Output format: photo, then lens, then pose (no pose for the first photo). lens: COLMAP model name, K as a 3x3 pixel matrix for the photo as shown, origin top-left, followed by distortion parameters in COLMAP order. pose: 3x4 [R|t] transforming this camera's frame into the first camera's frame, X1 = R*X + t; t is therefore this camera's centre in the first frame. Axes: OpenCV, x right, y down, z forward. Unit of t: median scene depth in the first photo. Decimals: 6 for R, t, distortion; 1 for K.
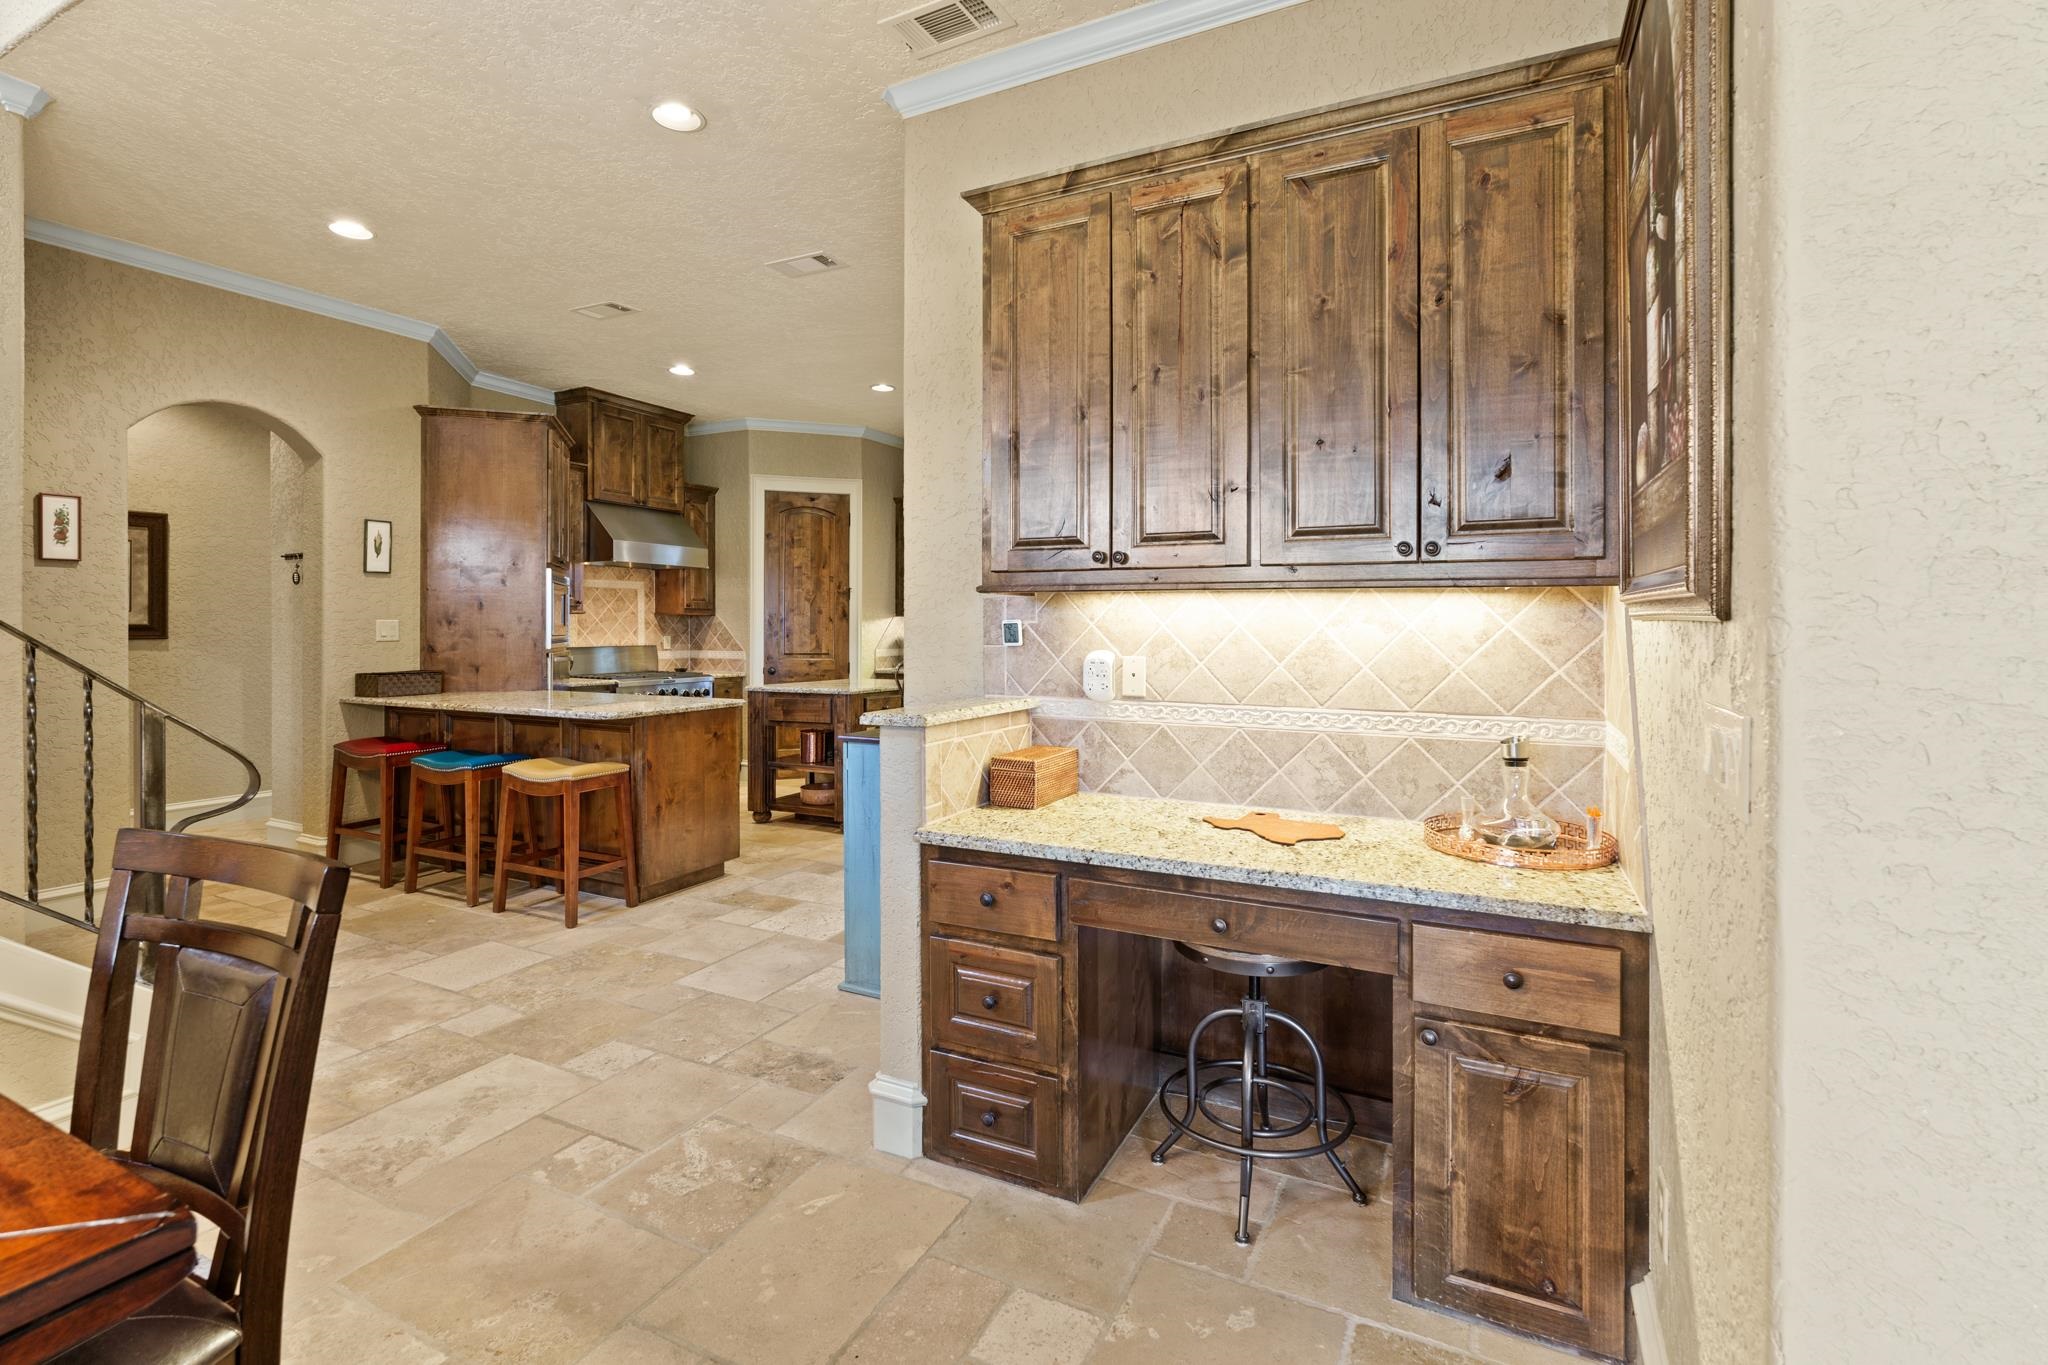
lens RADIAL K [[921.9, 0, 1014.1], [0, 921.9, 636.5], [0, 0, 1]] dist [-0.002894, -0.000031]
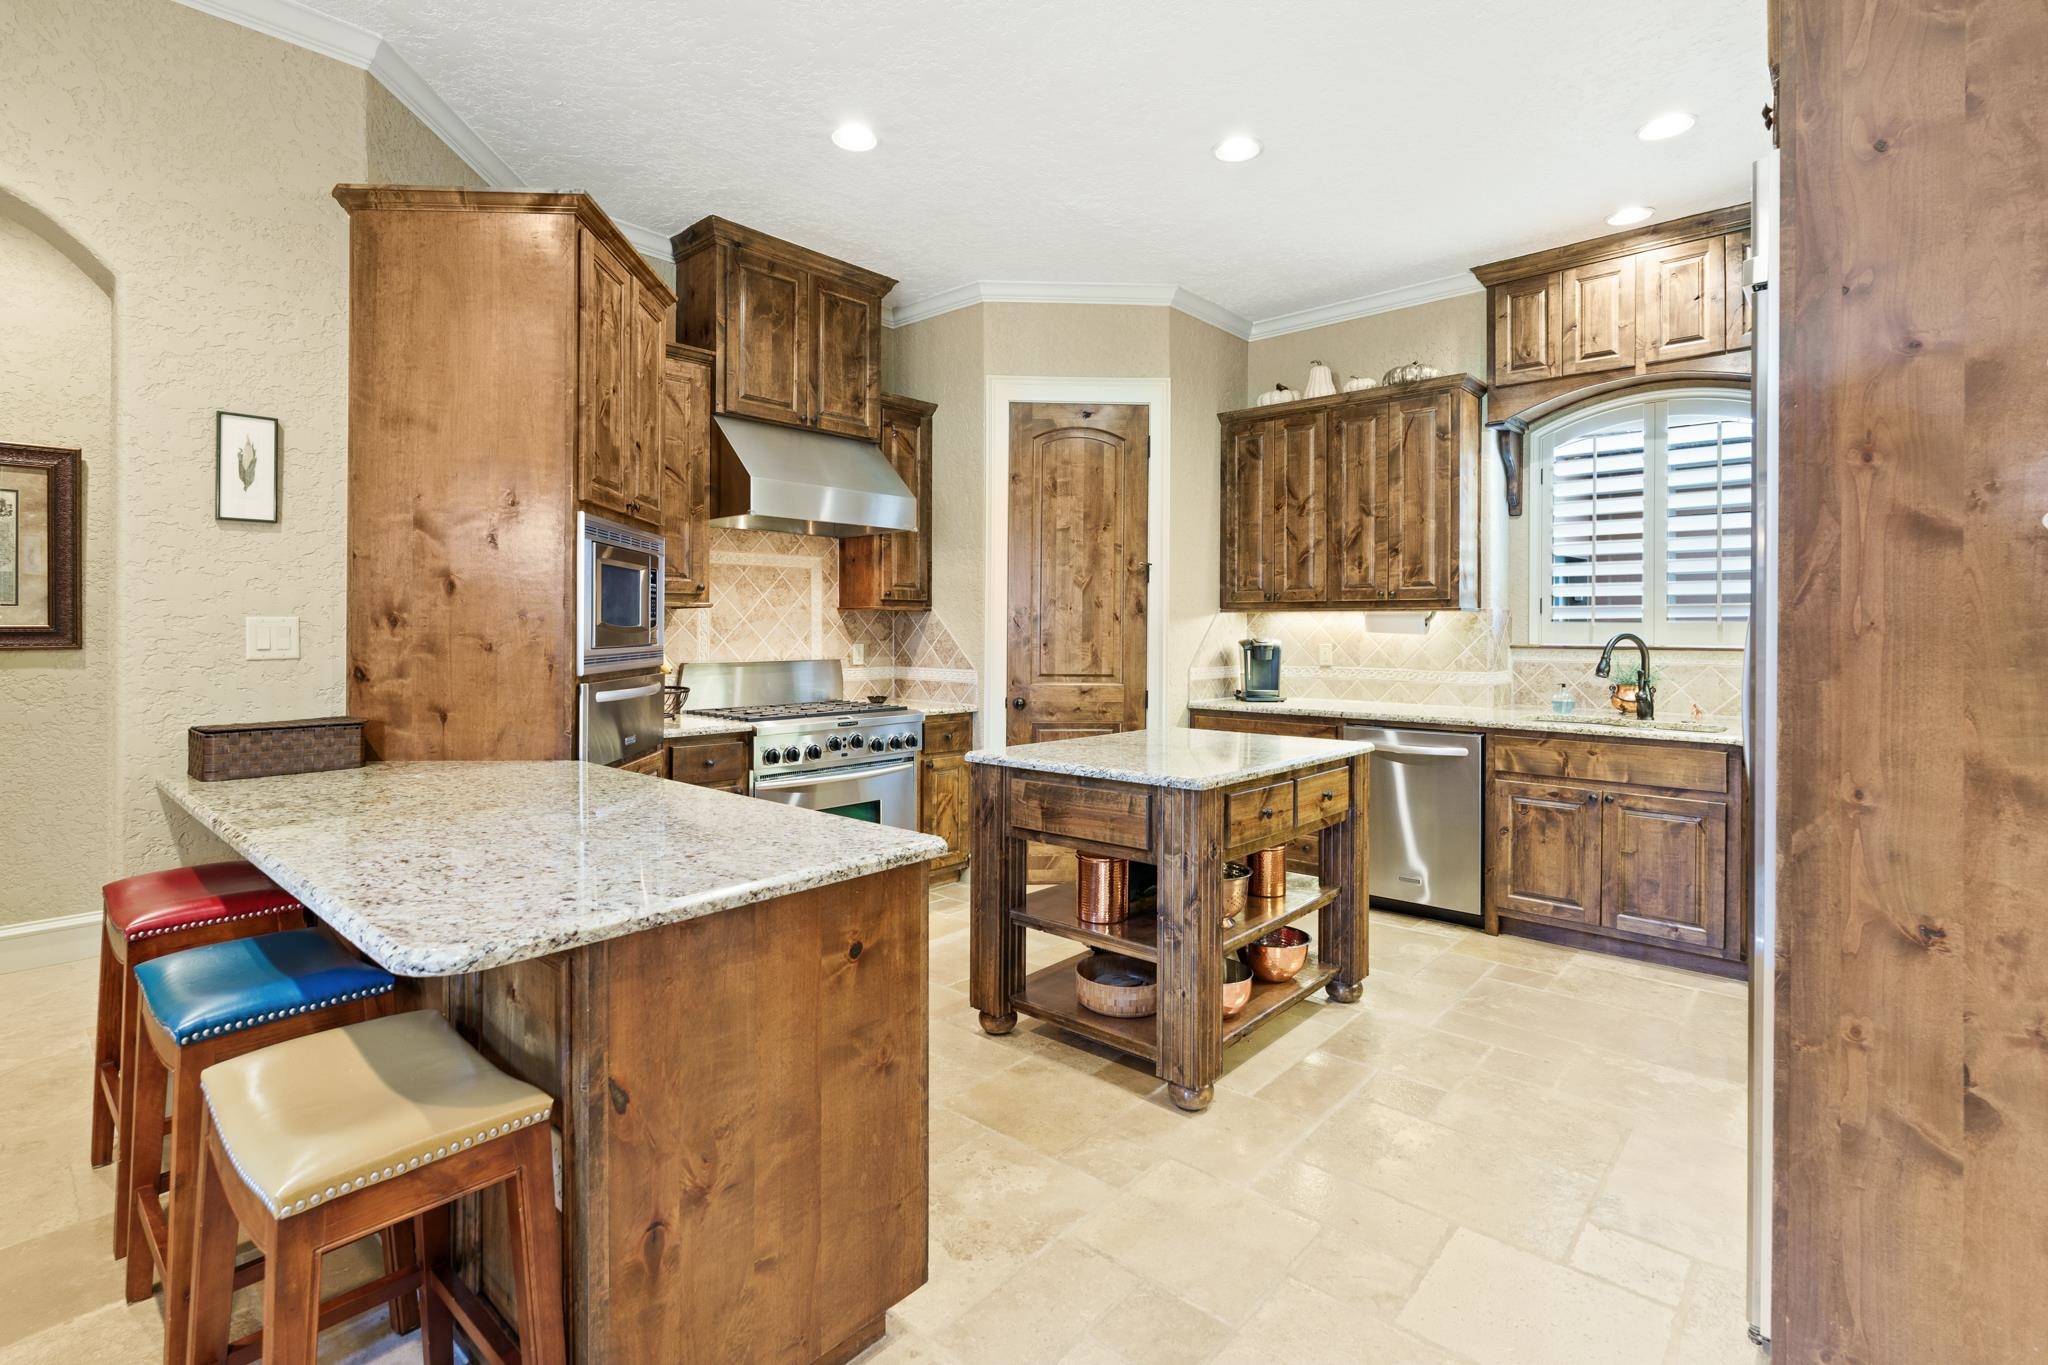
lens RADIAL K [[955.0, 0, 1005.2], [0, 955.0, 630.4], [0, 0, 1]] dist [-0.003500, 0.000899]
pose [[0.962969, 0.001222, -0.269608, -0.117451], [-0.003377, 0.999966, -0.007531, -0.005922], [0.269590, 0.008163, 0.962941, 0.448738]]
